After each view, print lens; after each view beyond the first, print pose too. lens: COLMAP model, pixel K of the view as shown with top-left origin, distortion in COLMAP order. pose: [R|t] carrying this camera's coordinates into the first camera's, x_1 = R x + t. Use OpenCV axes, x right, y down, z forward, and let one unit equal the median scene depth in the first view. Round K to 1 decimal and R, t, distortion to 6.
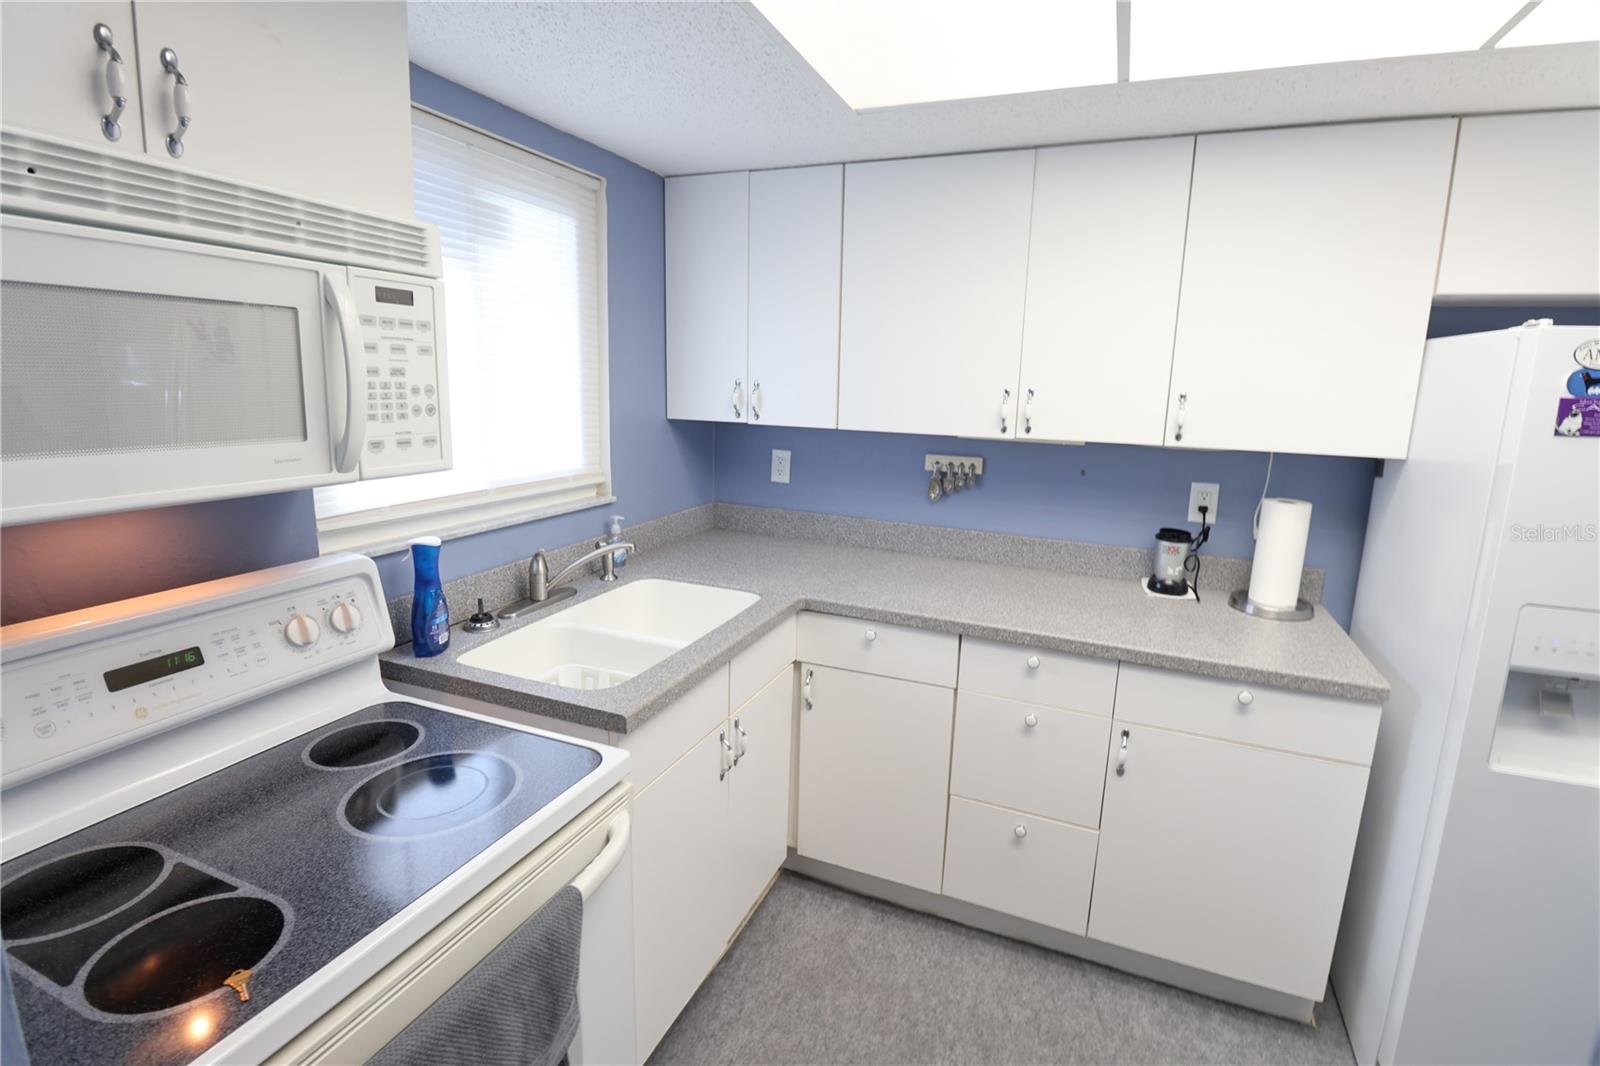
lens RADIAL K [[754.0, 0, 800.0], [0, 754.0, 533.0], [0, 0, 1]] dist [-0.001109, -0.006993]
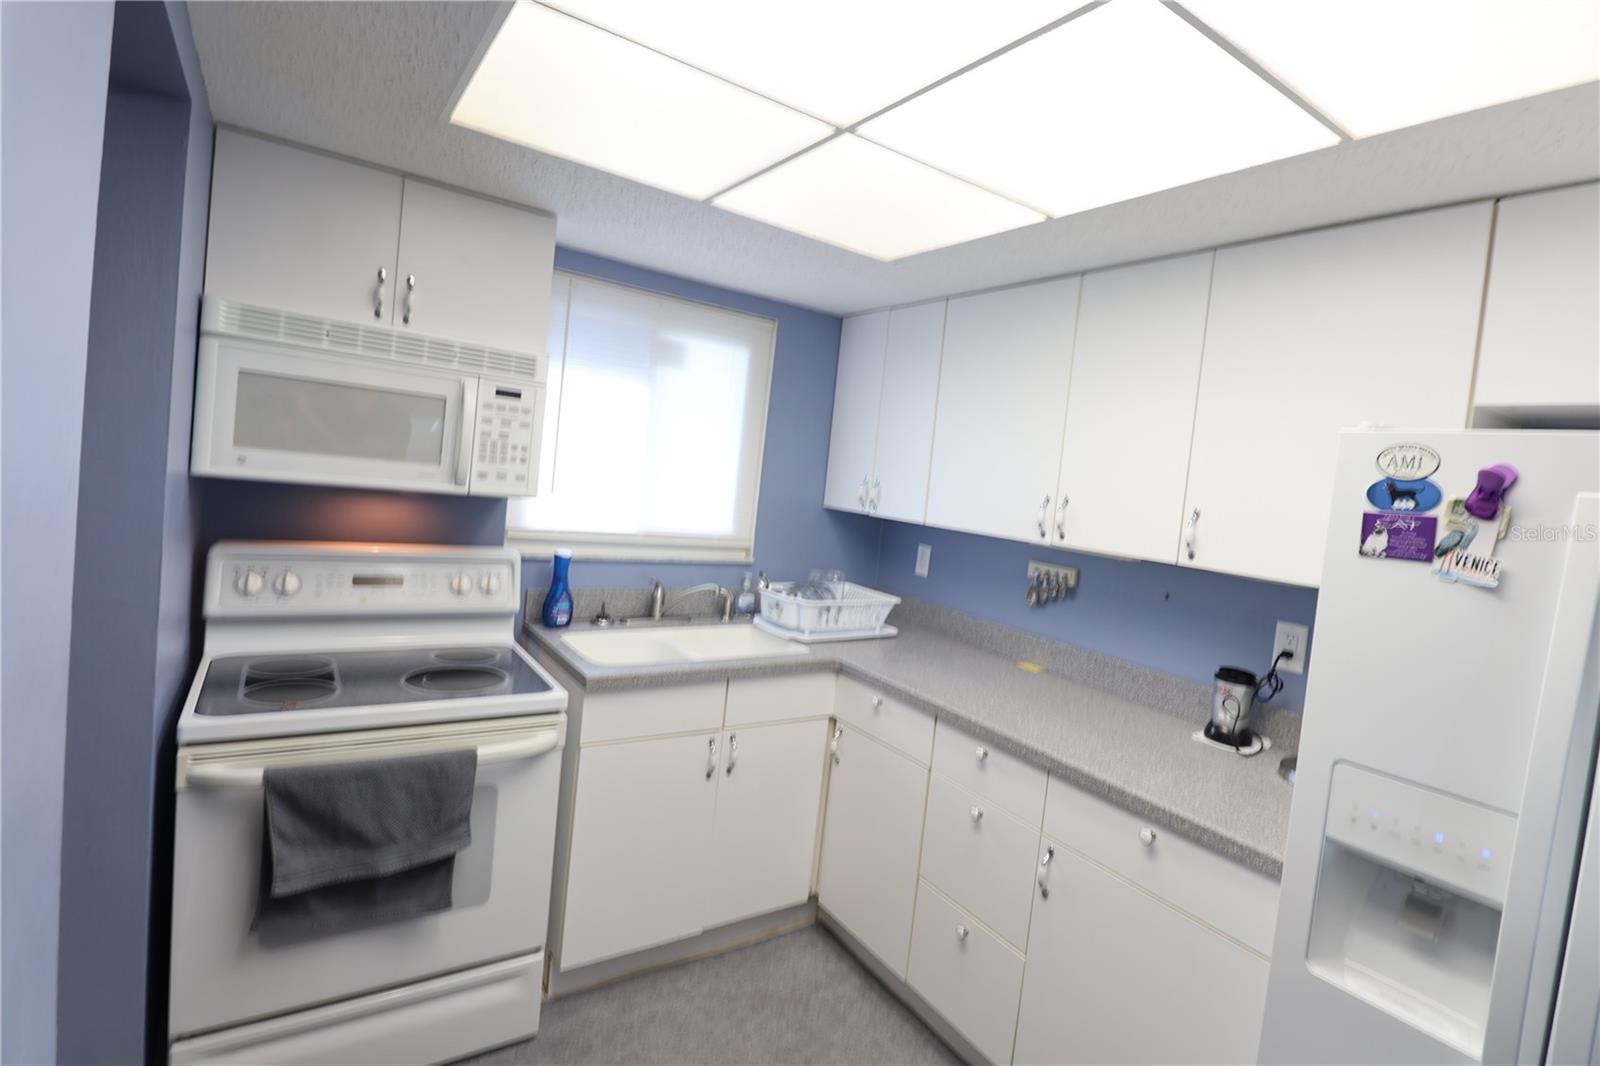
lens RADIAL K [[774.7, 0, 800.0], [0, 774.7, 533.0], [0, 0, 1]] dist [-0.000183, -0.000221]
pose [[0.823855, 0.101549, -0.557630, 0.637824], [-0.193031, 0.975277, -0.107582, 0.039979], [0.532919, 0.196272, 0.823088, -0.040334]]
